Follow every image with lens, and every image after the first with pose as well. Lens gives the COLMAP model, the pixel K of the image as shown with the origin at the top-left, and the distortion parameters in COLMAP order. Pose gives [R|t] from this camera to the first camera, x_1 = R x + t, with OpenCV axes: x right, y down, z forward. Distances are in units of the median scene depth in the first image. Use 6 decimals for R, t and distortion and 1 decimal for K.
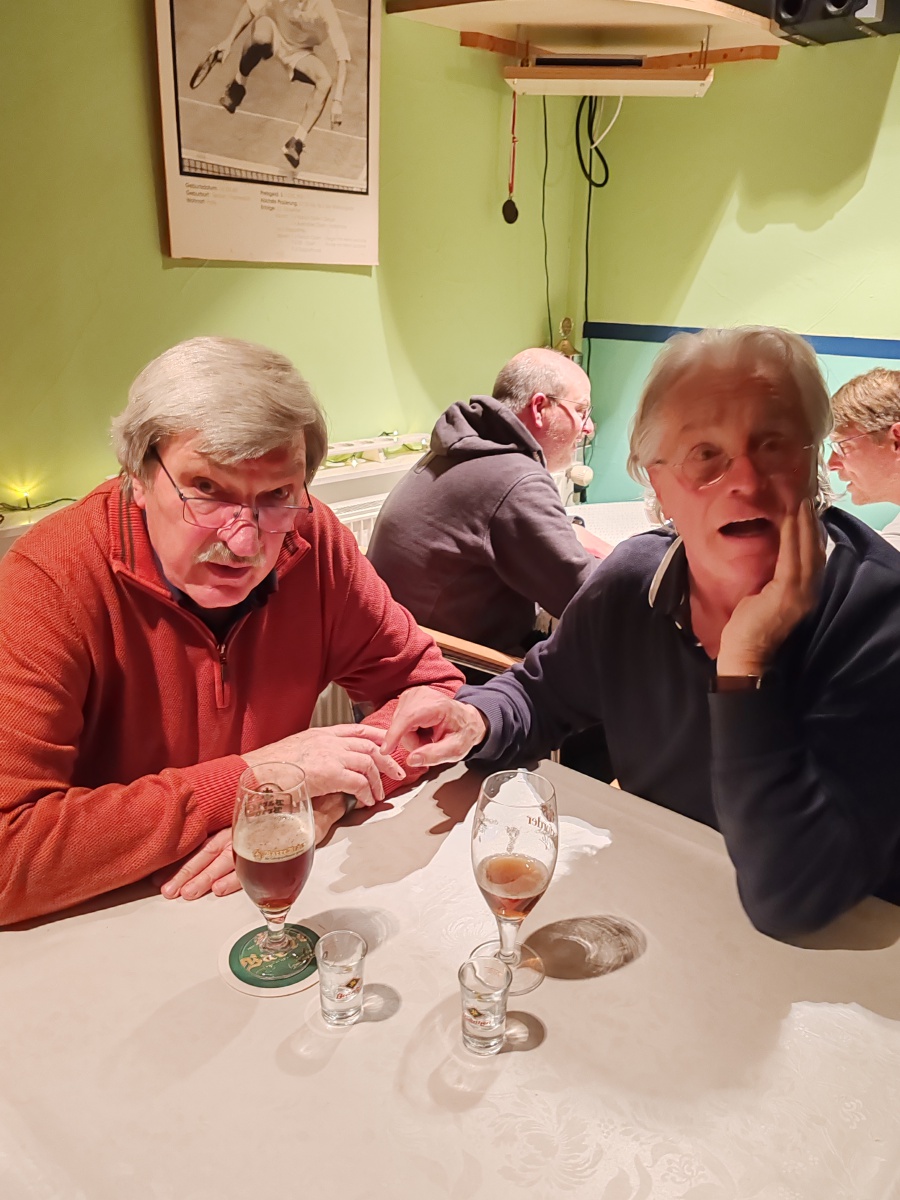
lens RADIAL K [[932.6, 0, 453.6], [0, 932.6, 606.6], [0, 0, 1]] dist [0.035071, -0.022454]
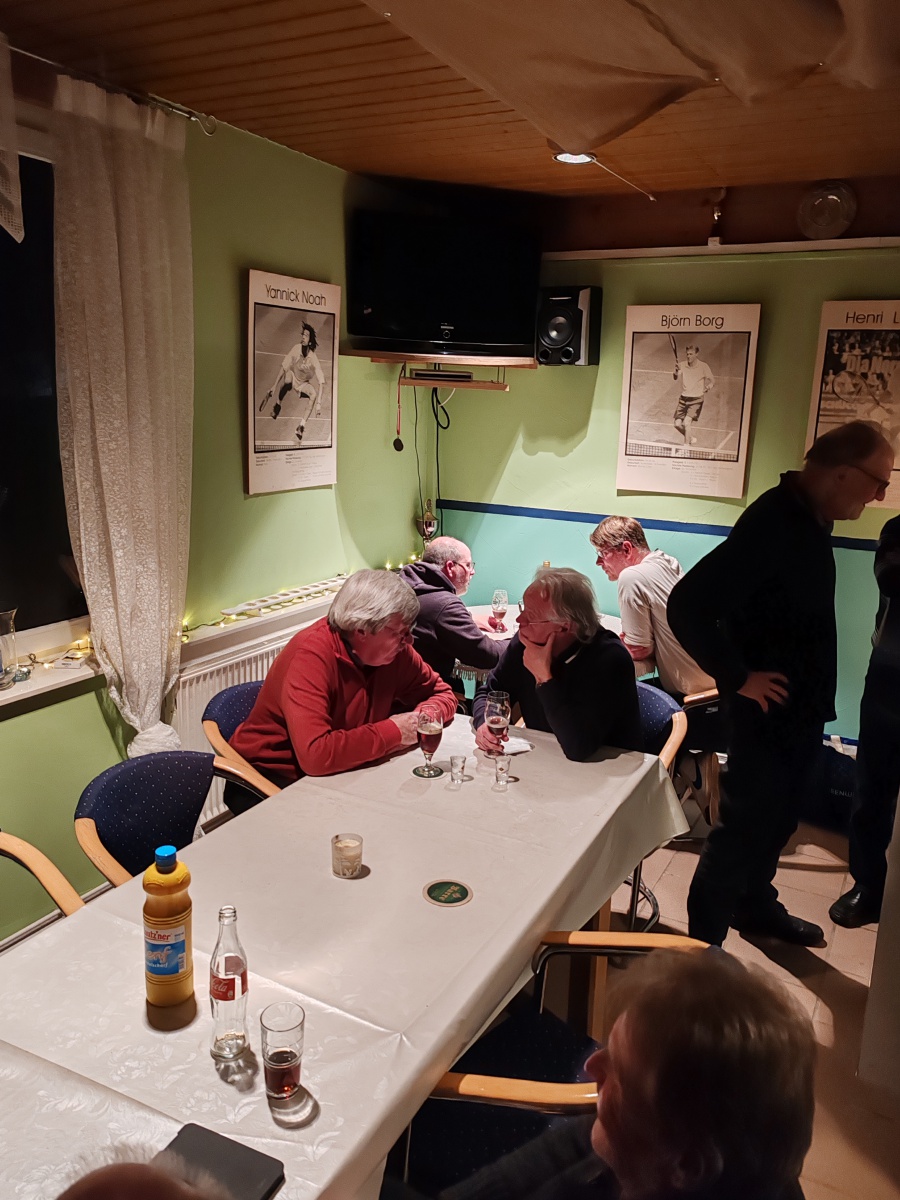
lens RADIAL K [[932.6, 0, 441.8], [0, 932.6, 599.7], [0, 0, 1]] dist [0.035071, -0.022454]
pose [[0.971431, -0.051711, 0.231621, -0.366356], [0.074885, 0.992902, -0.092400, 0.042489], [-0.225199, 0.107105, 0.968408, -0.882519]]
